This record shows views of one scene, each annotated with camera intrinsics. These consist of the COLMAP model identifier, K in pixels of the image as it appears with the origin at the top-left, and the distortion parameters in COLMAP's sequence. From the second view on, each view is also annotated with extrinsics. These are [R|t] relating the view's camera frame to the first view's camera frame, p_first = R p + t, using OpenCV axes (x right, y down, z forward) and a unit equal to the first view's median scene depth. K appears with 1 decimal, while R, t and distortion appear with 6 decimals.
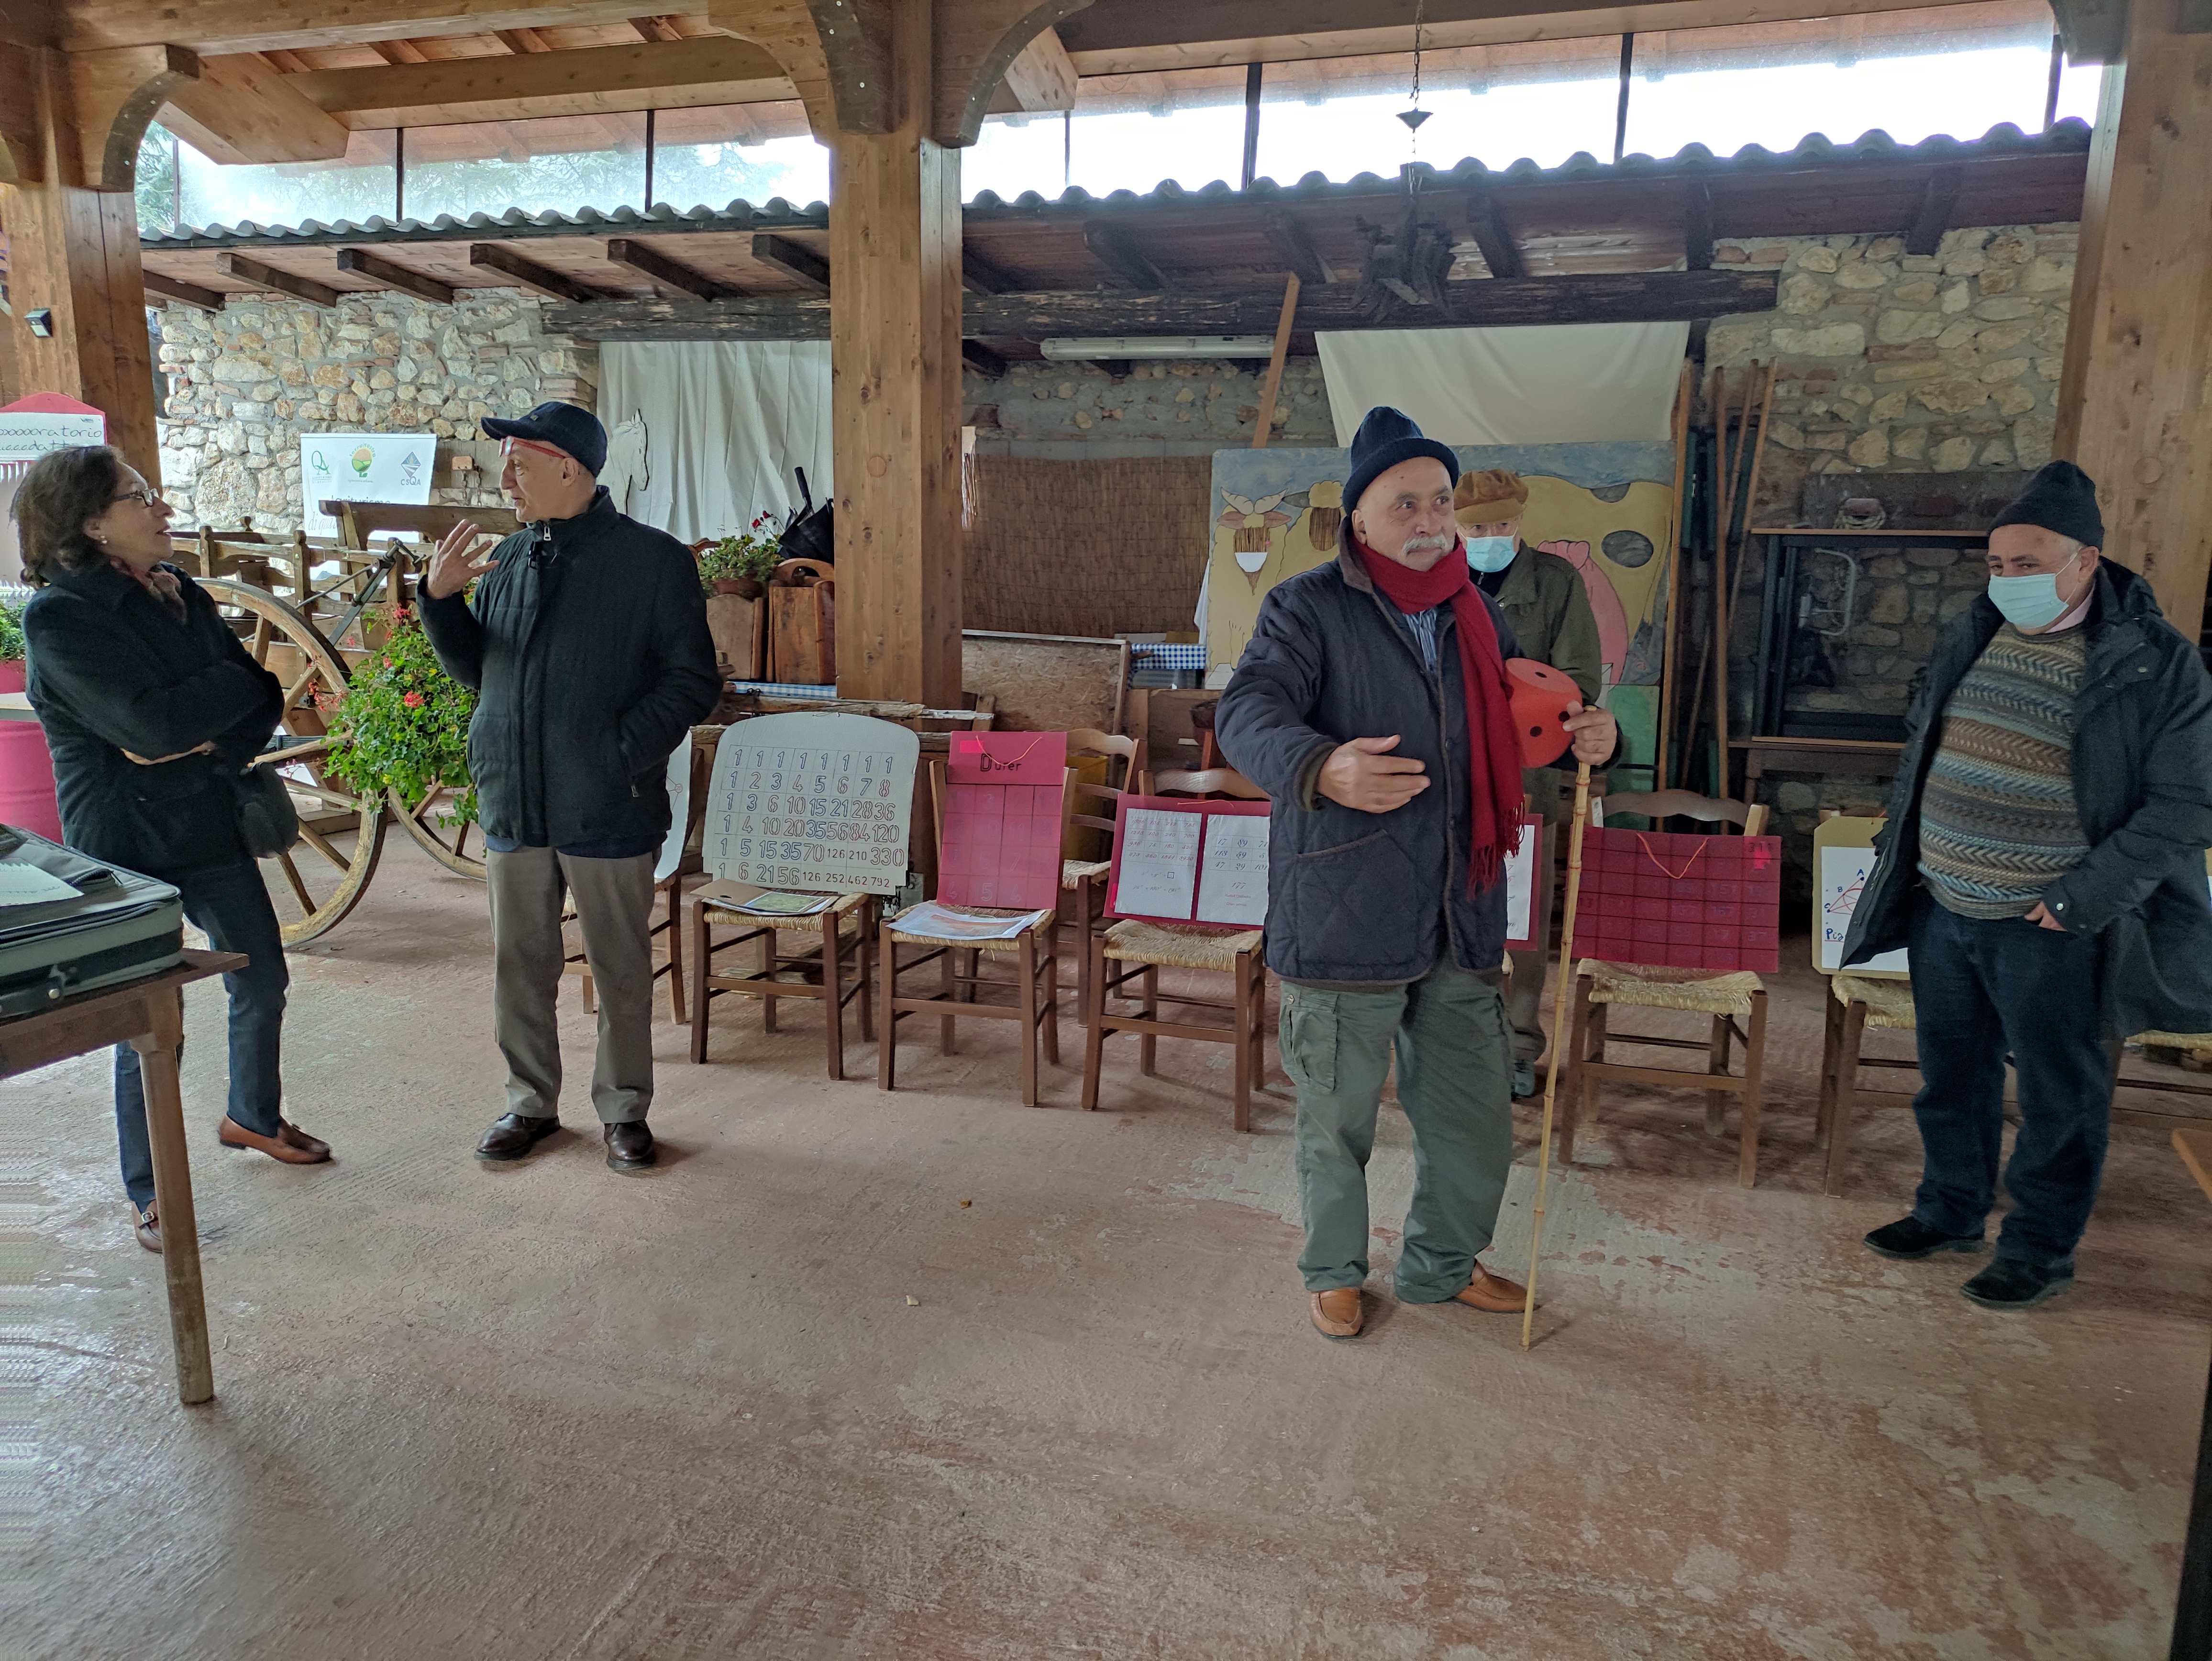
lens RADIAL K [[1601.1, 0, 1106.0], [0, 1601.1, 830.5], [0, 0, 1]] dist [0.009184, 0.002155]
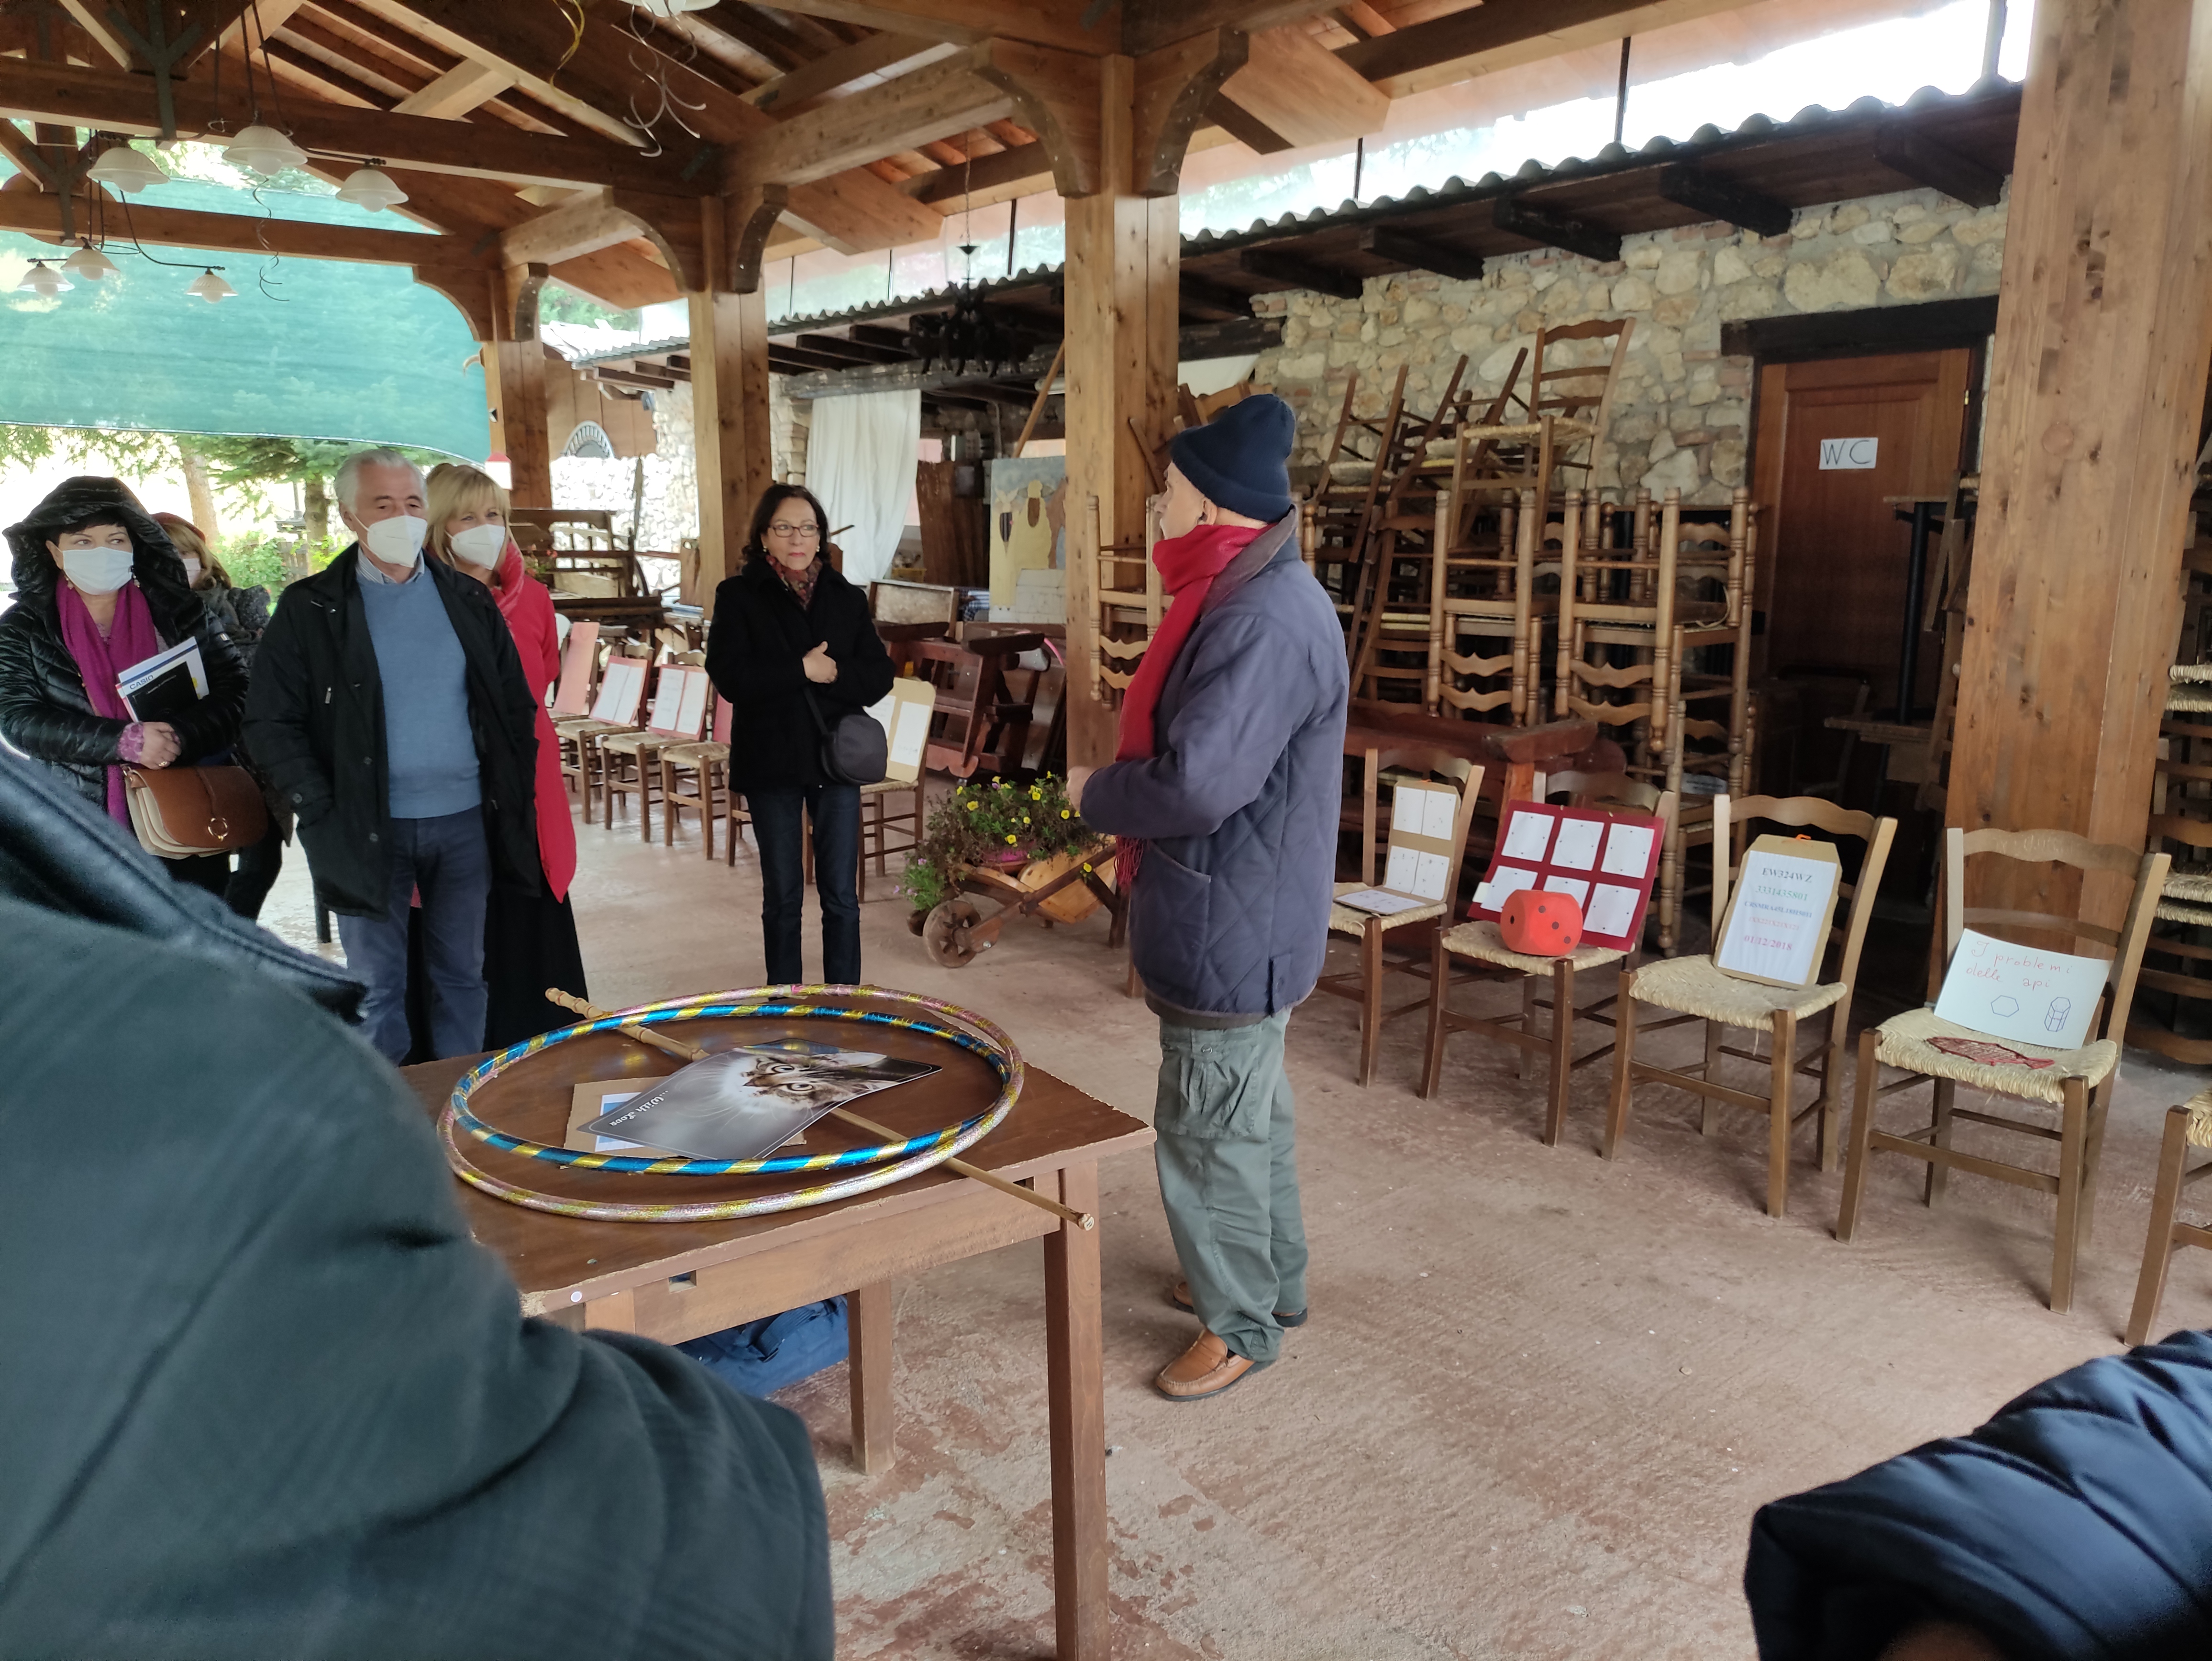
lens RADIAL K [[1601.1, 0, 1106.0], [0, 1601.1, 830.5], [0, 0, 1]] dist [0.009184, 0.002155]
pose [[0.851243, 0.074514, -0.519455, 1.009124], [-0.057376, 0.997149, 0.049014, 0.024678], [0.521626, -0.011919, 0.853091, -0.229468]]
